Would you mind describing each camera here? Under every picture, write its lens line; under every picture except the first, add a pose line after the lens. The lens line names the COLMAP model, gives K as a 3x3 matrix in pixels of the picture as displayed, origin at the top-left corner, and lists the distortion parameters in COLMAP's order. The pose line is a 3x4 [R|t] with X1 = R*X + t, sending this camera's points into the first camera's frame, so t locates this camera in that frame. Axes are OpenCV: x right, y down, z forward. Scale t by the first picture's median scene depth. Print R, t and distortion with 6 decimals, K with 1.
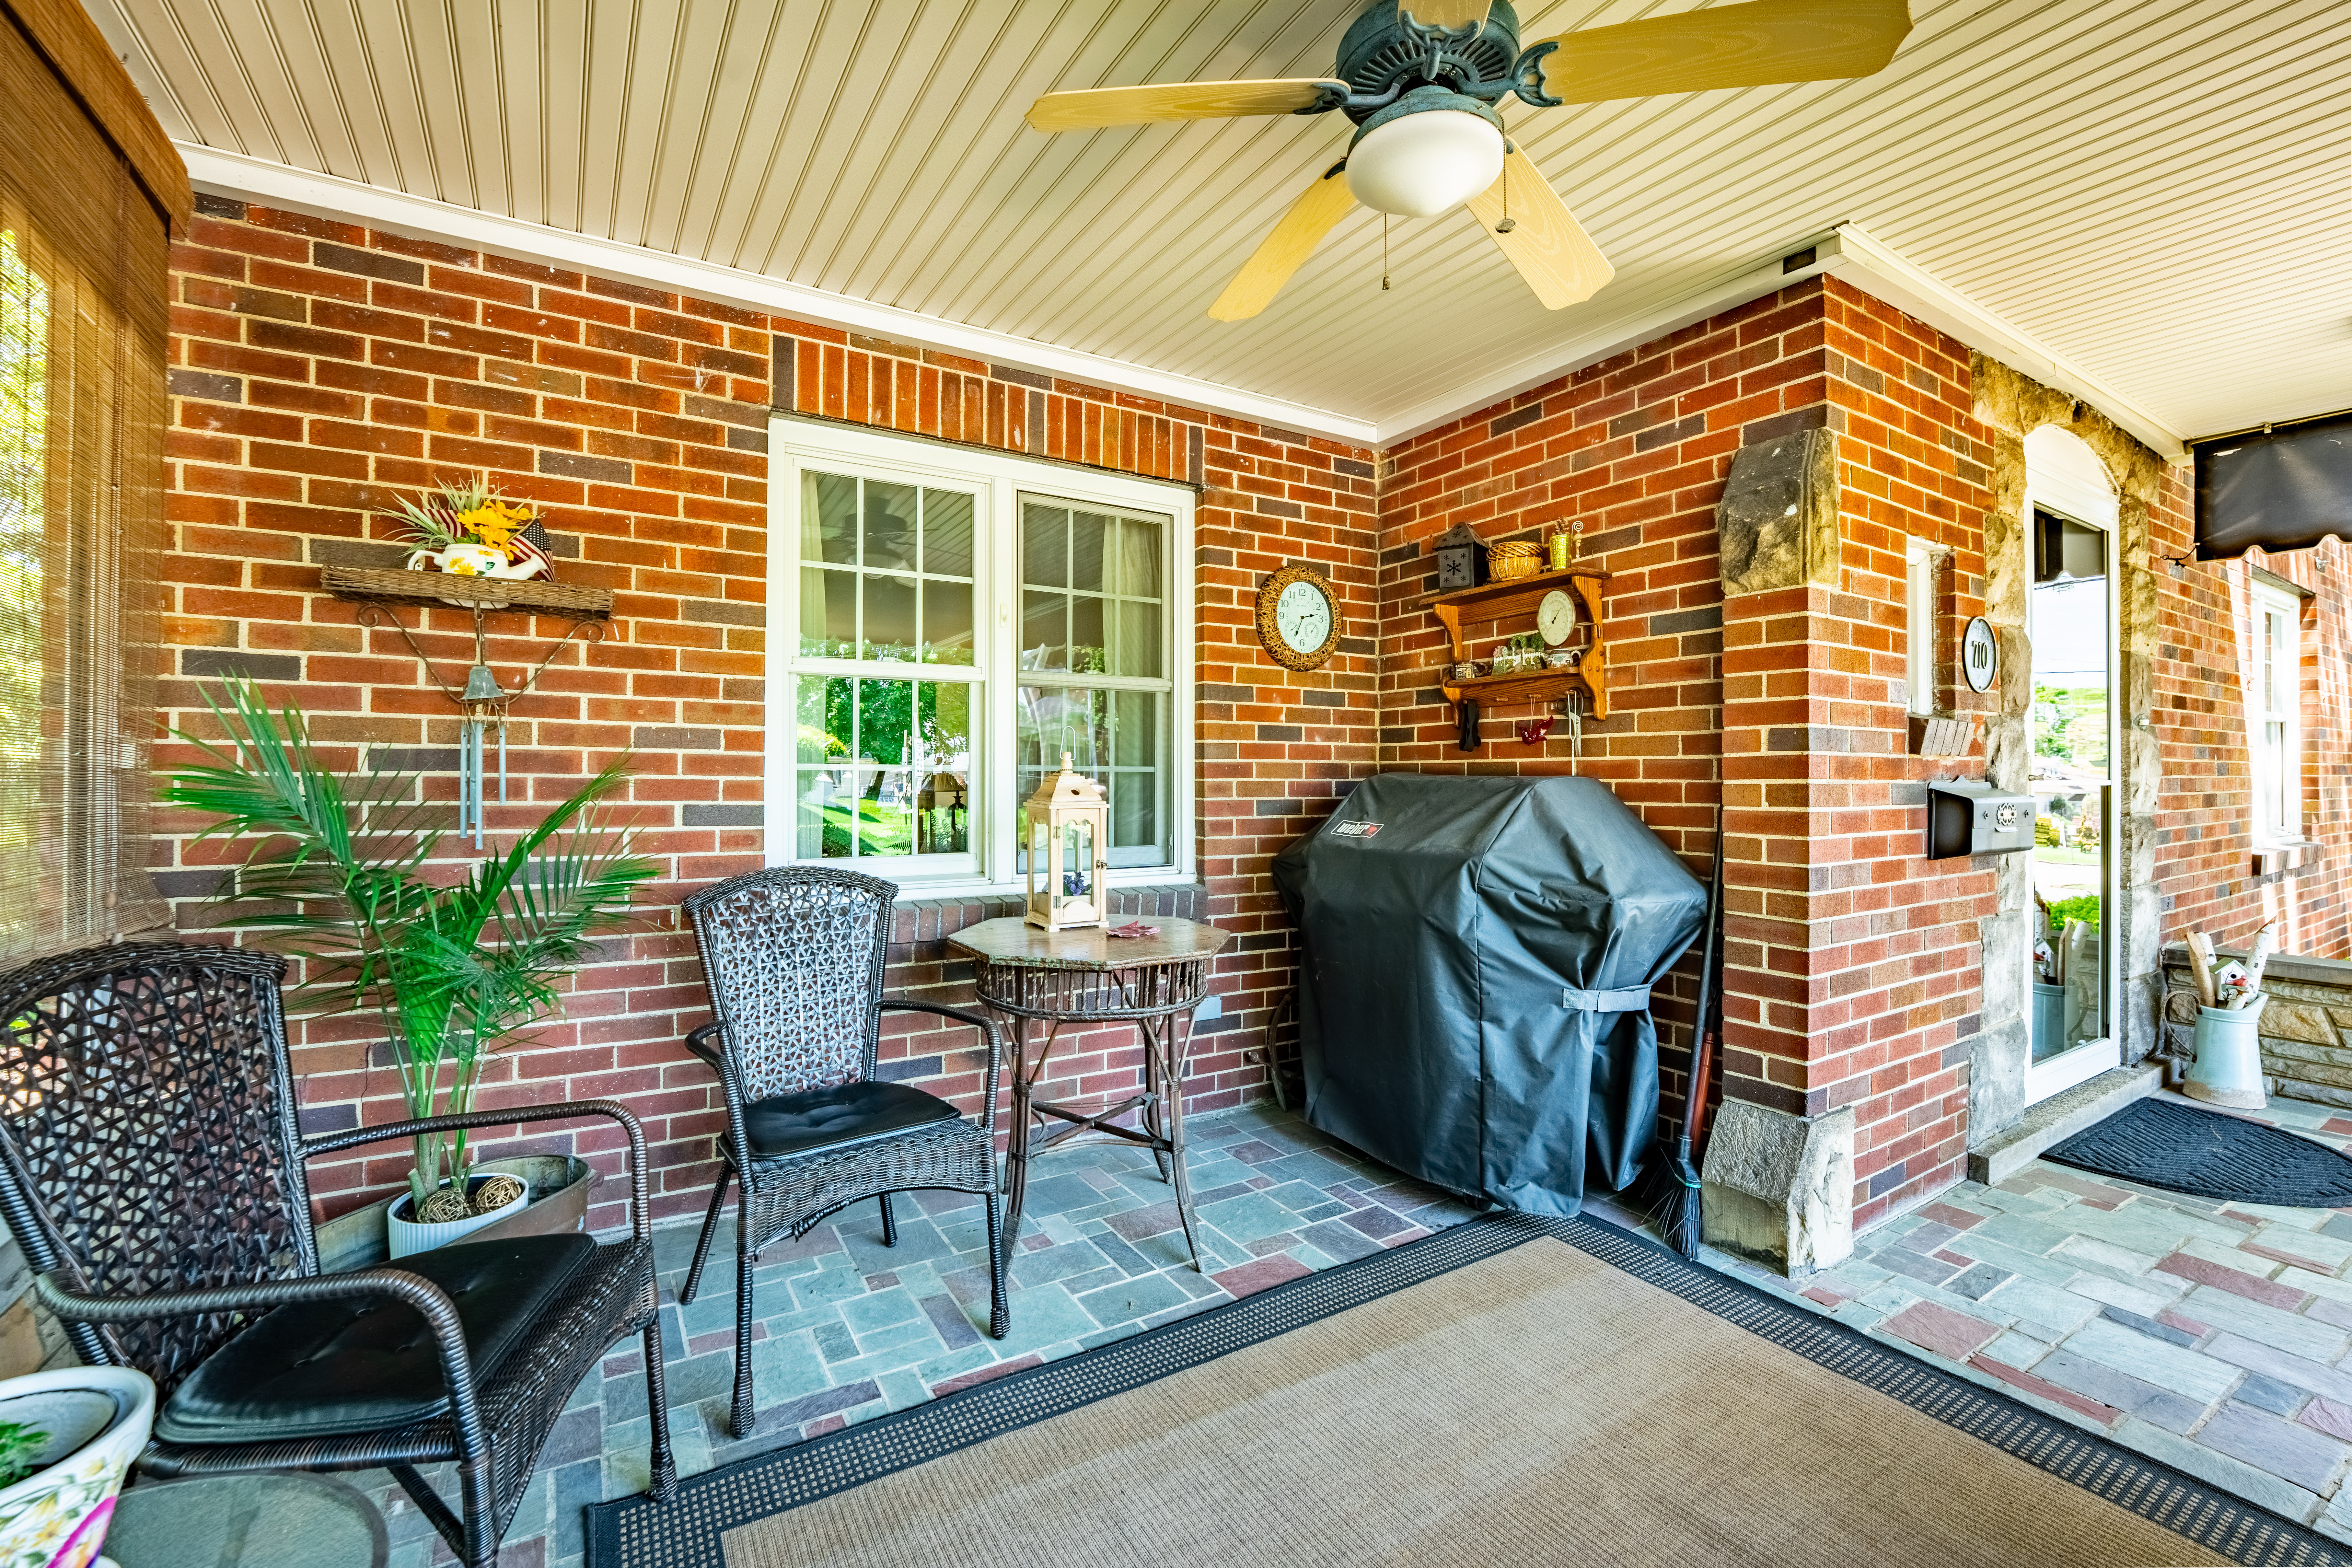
lens RADIAL K [[995.6, 0, 1173.2], [0, 995.6, 771.1], [0, 0, 1]] dist [-0.000082, 0.000113]
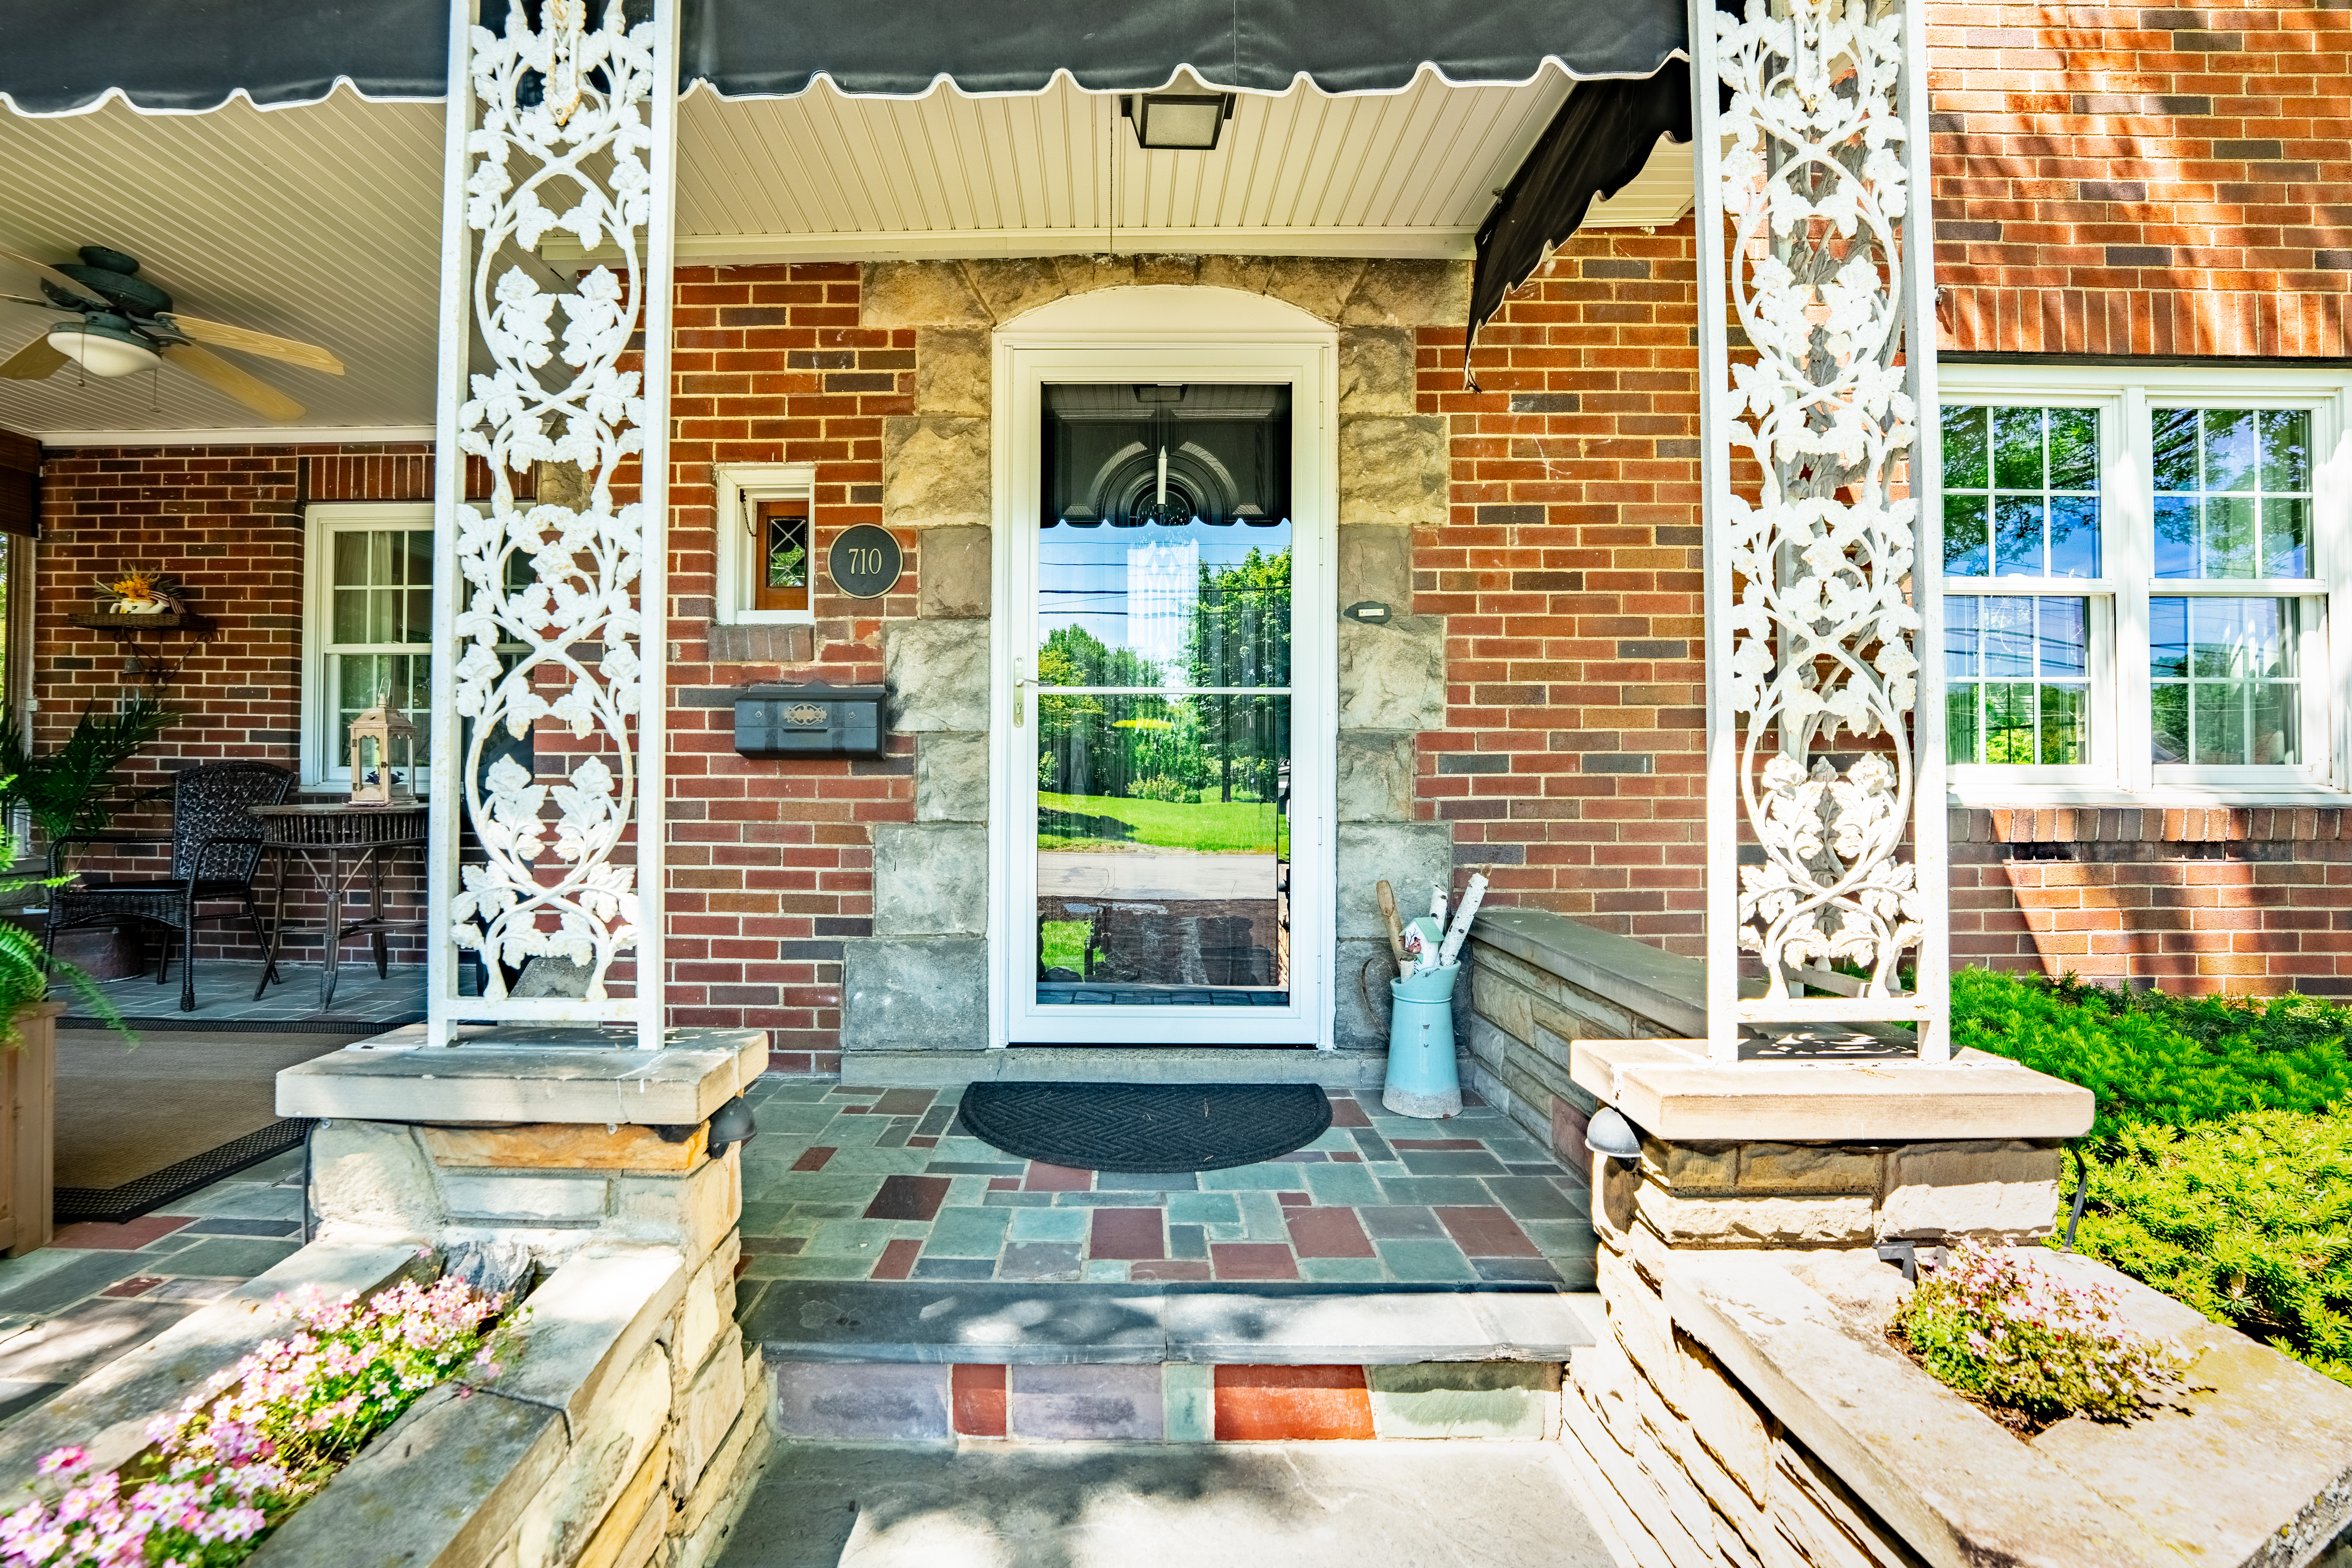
lens RADIAL K [[995.6, 0, 1173.2], [0, 995.6, 771.1], [0, 0, 1]] dist [-0.000082, 0.000113]
pose [[0.846614, -0.002107, -0.532204, 1.888267], [0.001578, 0.999998, -0.001449, 0.113758], [0.532205, 0.000387, 0.846615, 0.367935]]
